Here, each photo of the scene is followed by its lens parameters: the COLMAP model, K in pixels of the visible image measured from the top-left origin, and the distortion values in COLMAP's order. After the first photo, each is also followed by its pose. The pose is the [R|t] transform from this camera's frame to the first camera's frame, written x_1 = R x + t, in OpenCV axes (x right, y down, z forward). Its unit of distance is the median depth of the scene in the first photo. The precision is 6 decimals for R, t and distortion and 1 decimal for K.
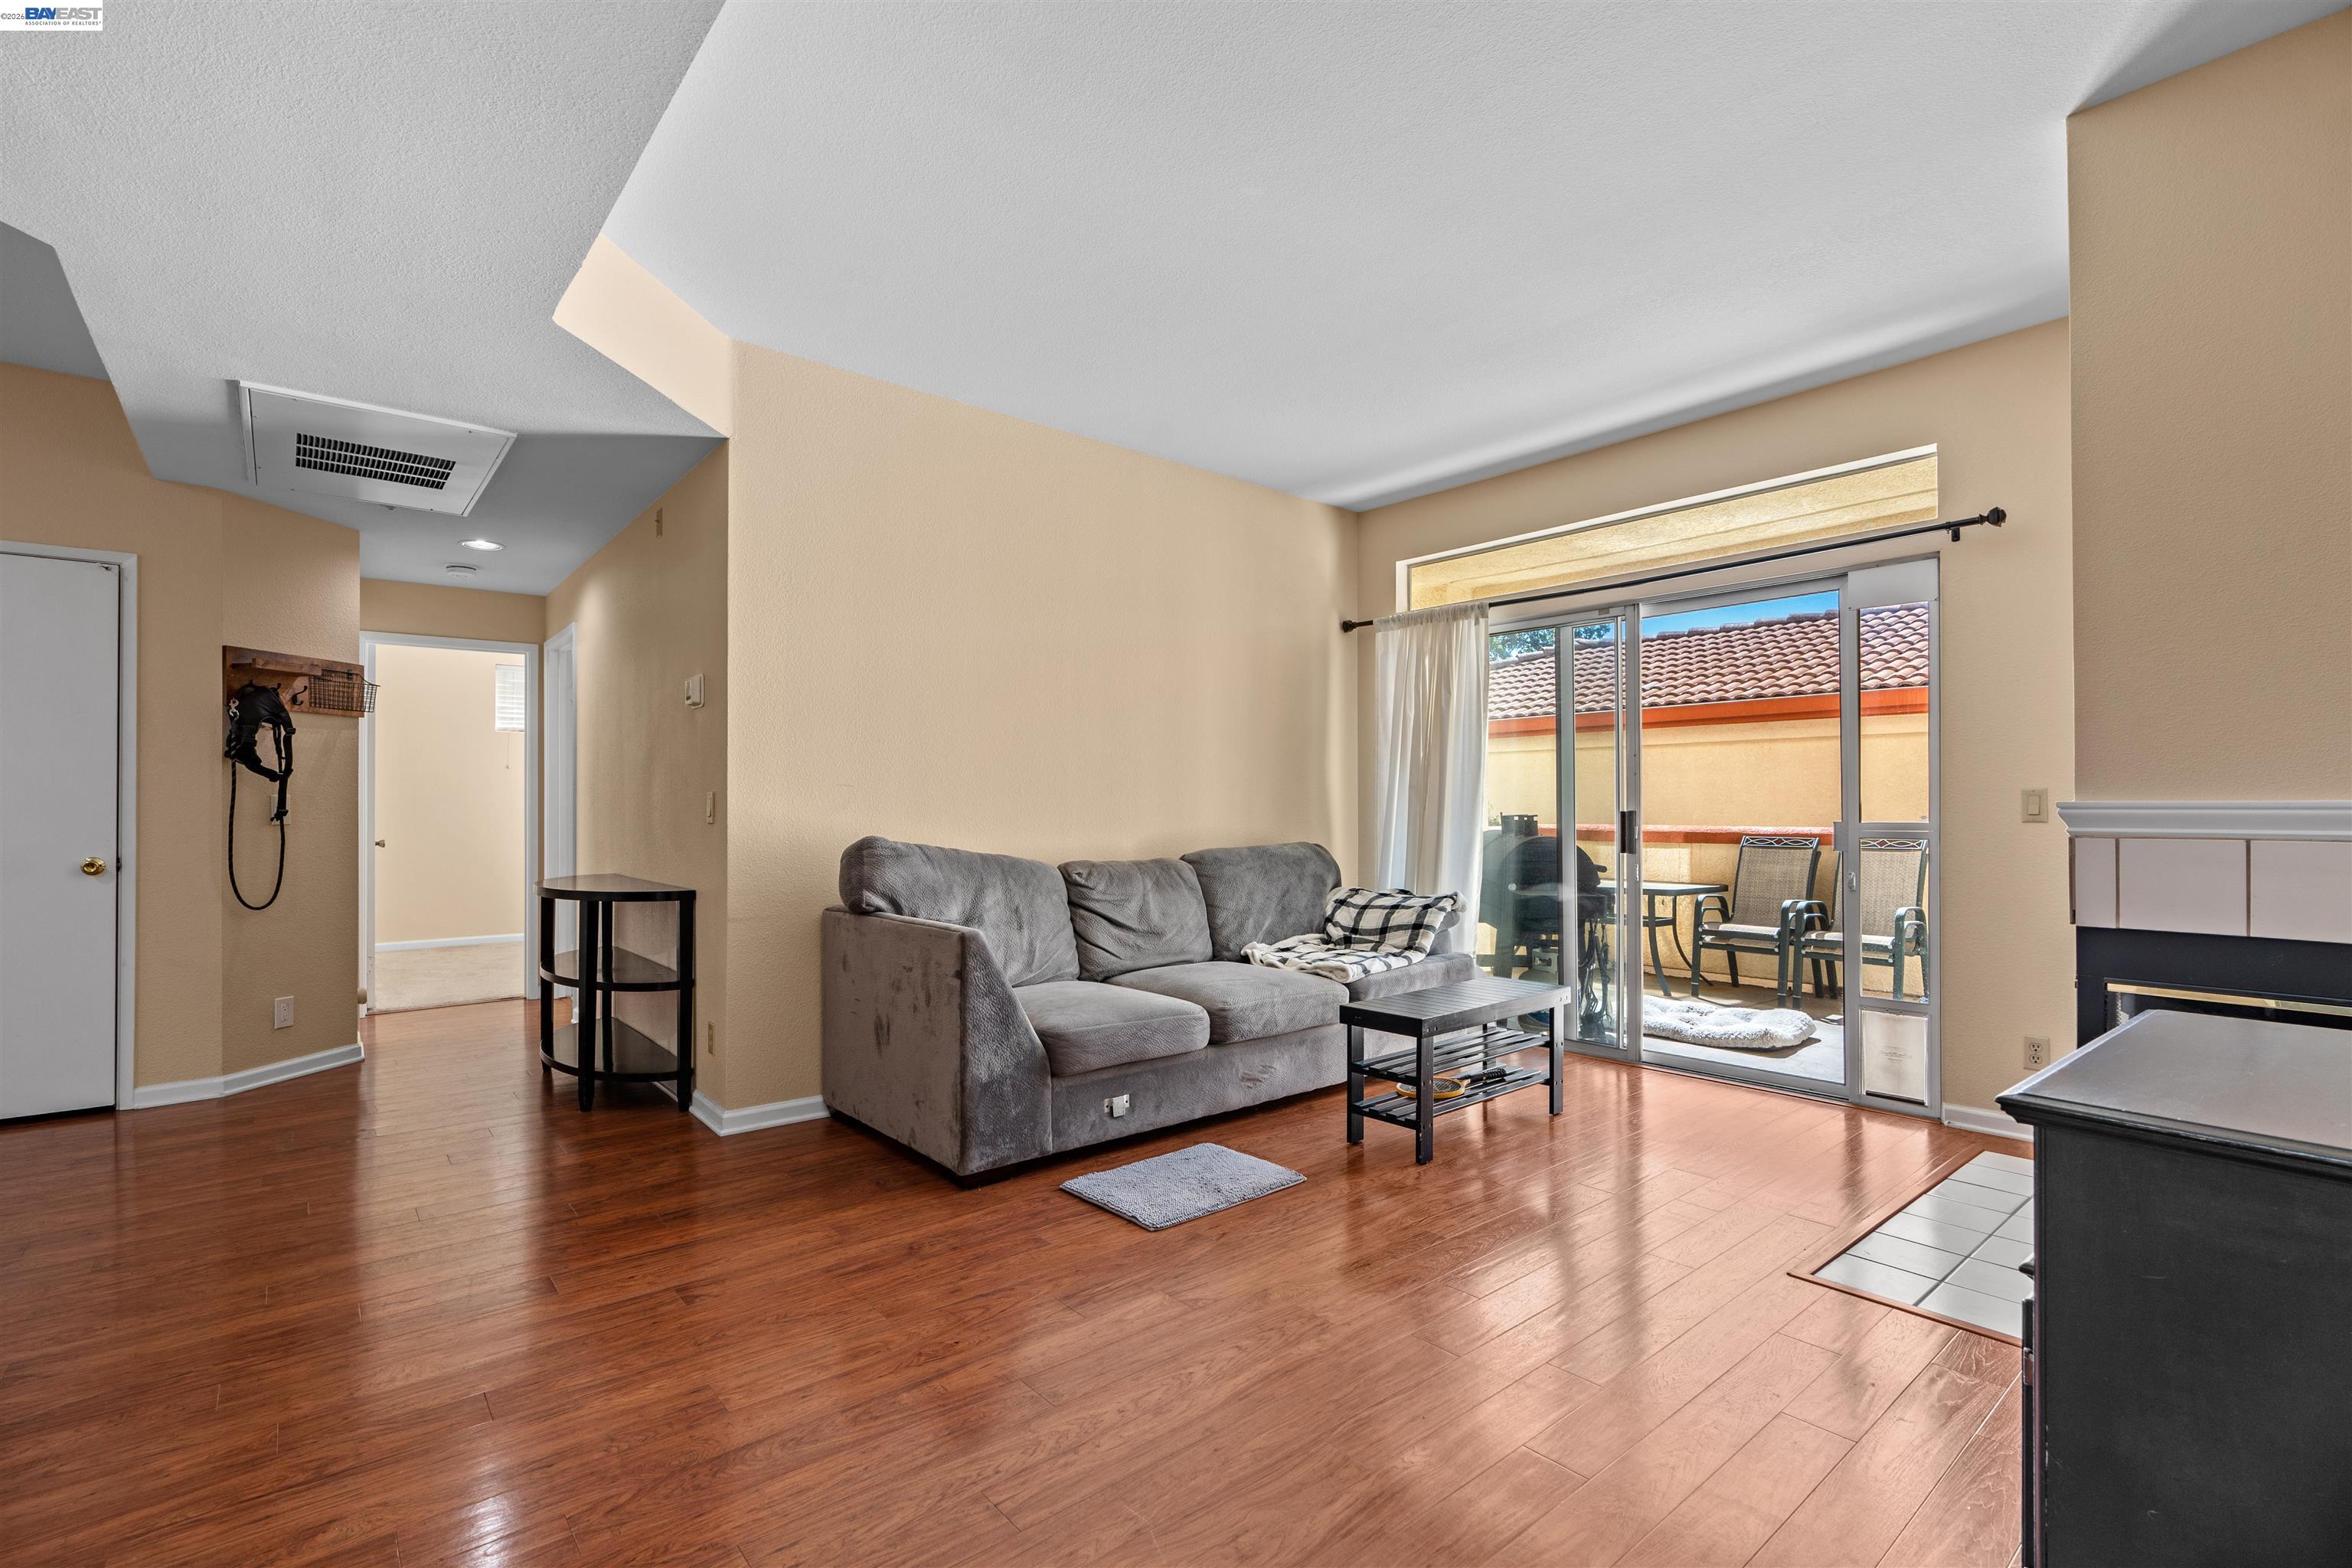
lens RADIAL K [[1072.4, 0, 1176.0], [0, 1072.4, 784.0], [0, 0, 1]] dist [0.002088, 0.000222]
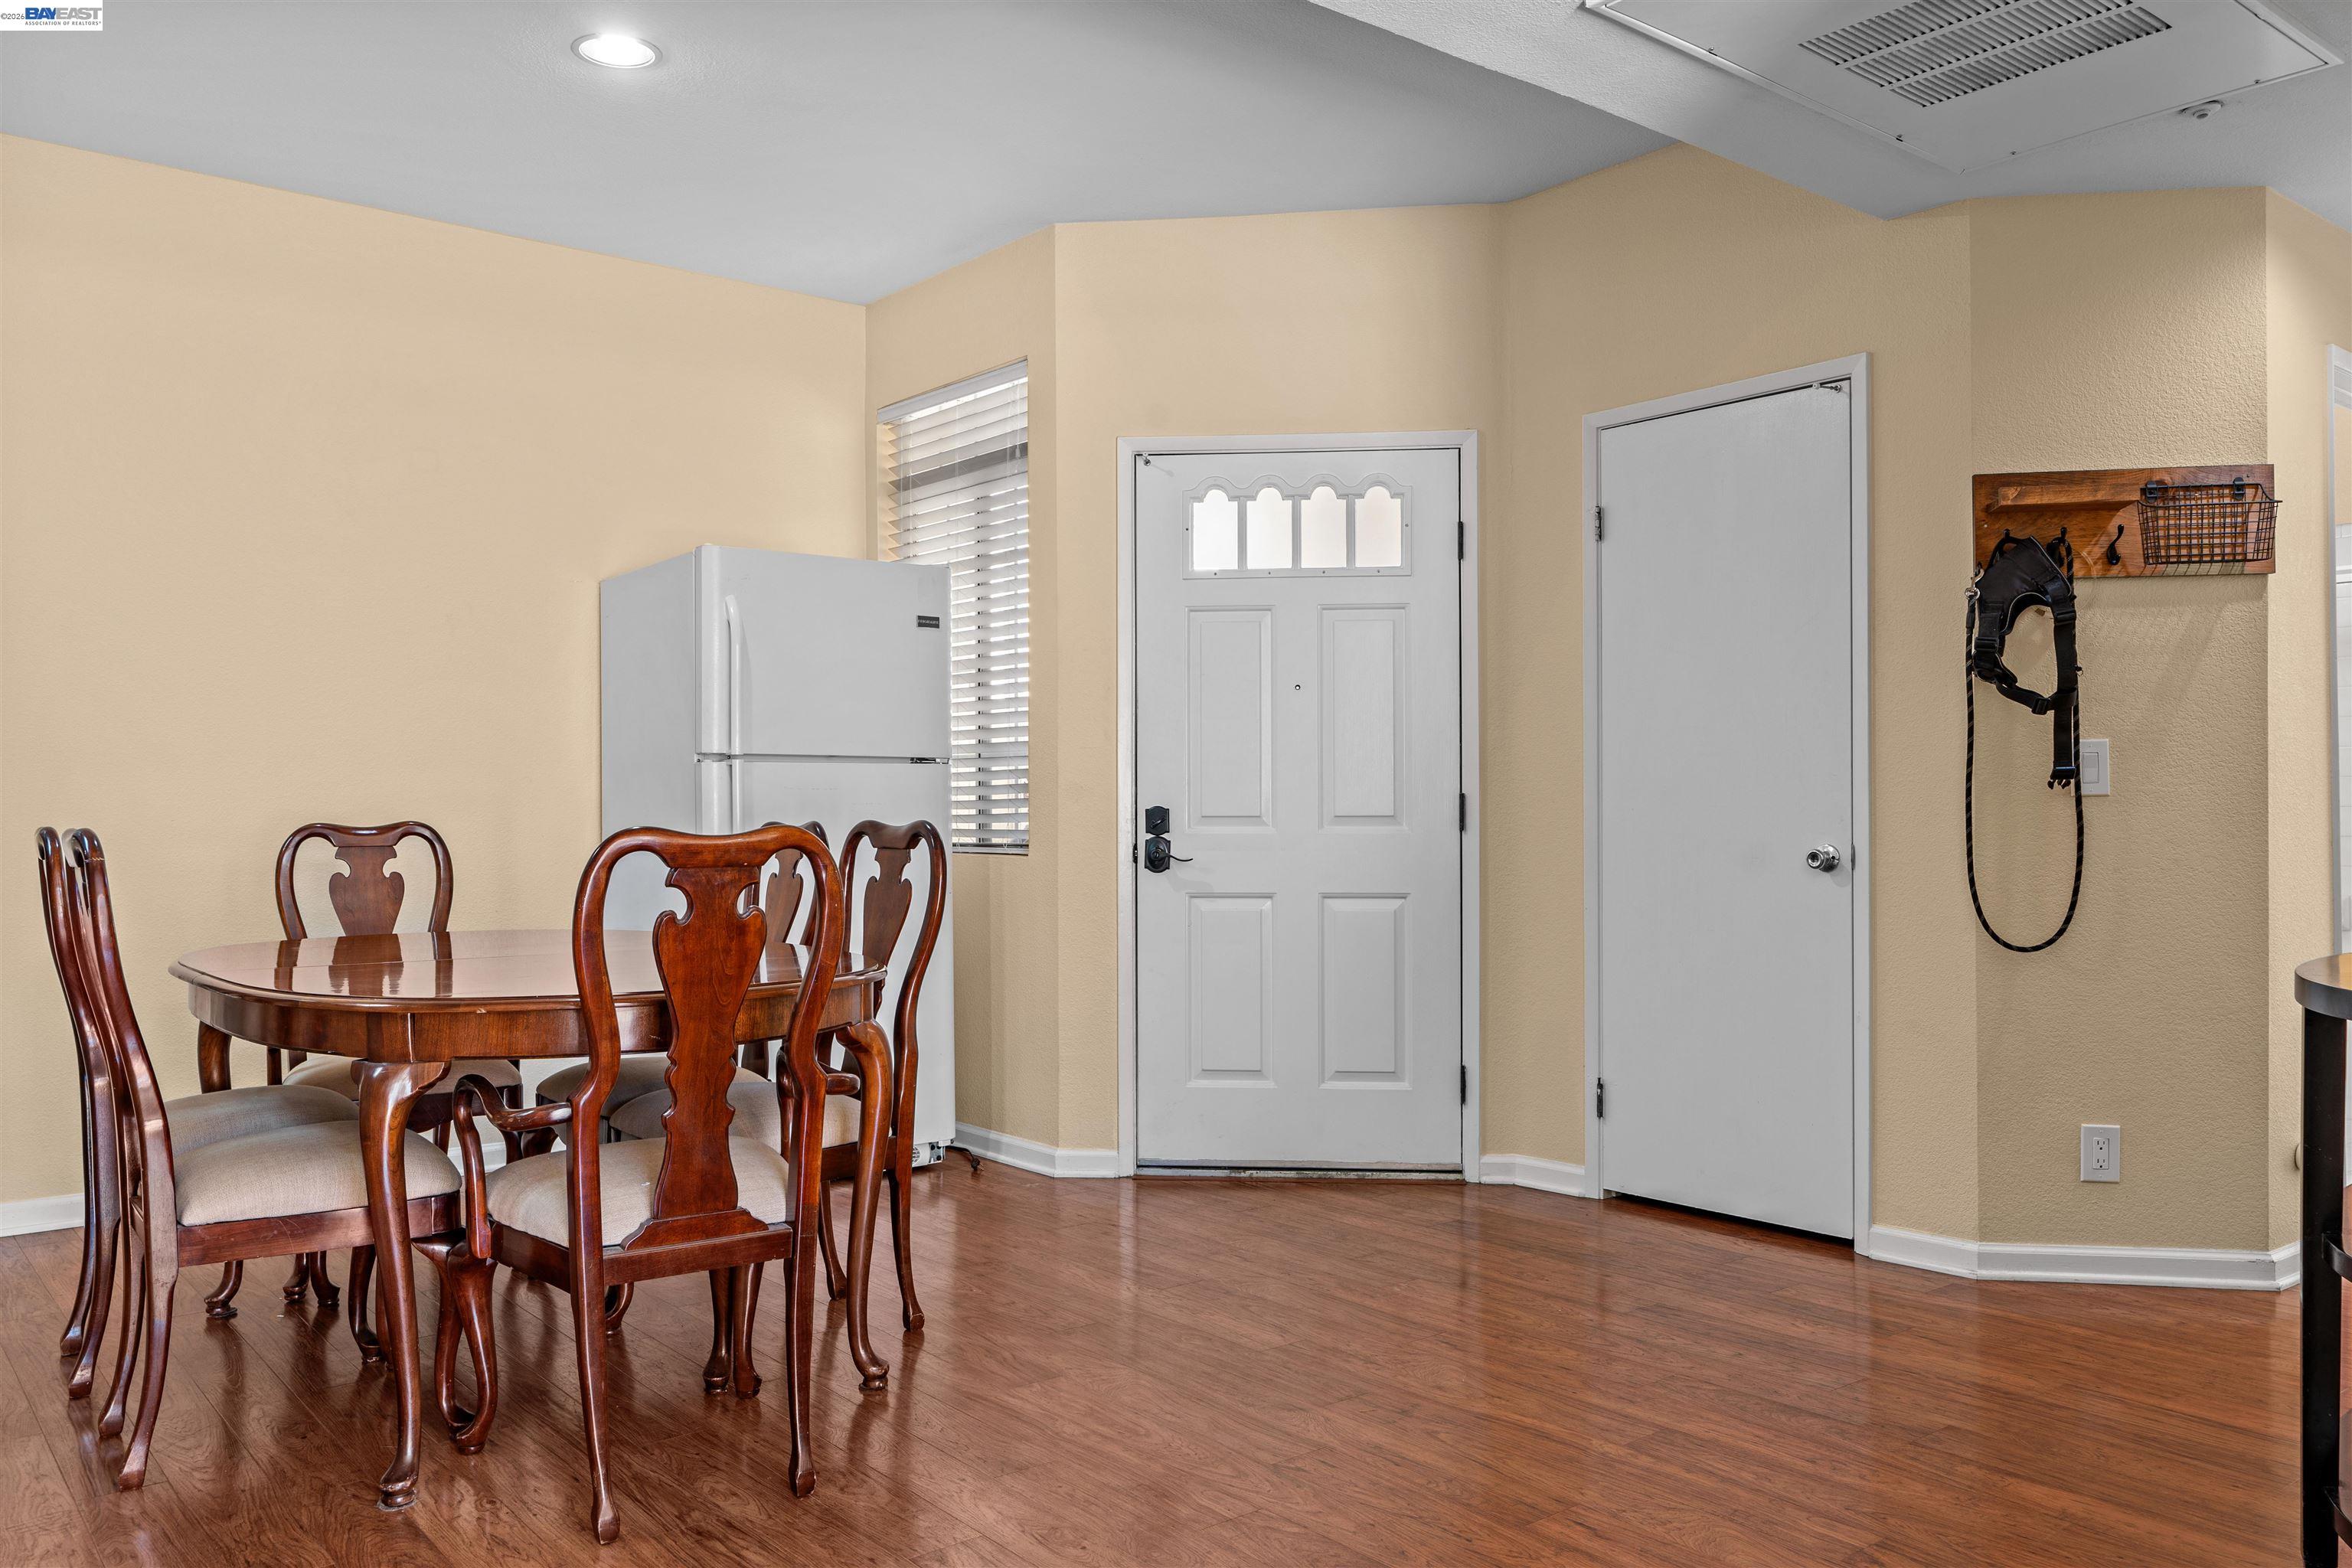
lens RADIAL K [[1733.1, 0, 1176.0], [0, 1733.1, 784.0], [0, 0, 1]] dist [0.005342, 0.001147]
pose [[-0.031901, -0.001186, -0.999490, 0.033366], [0.024815, 0.999690, -0.001978, 0.023717], [0.999183, -0.024866, -0.031862, 0.607048]]
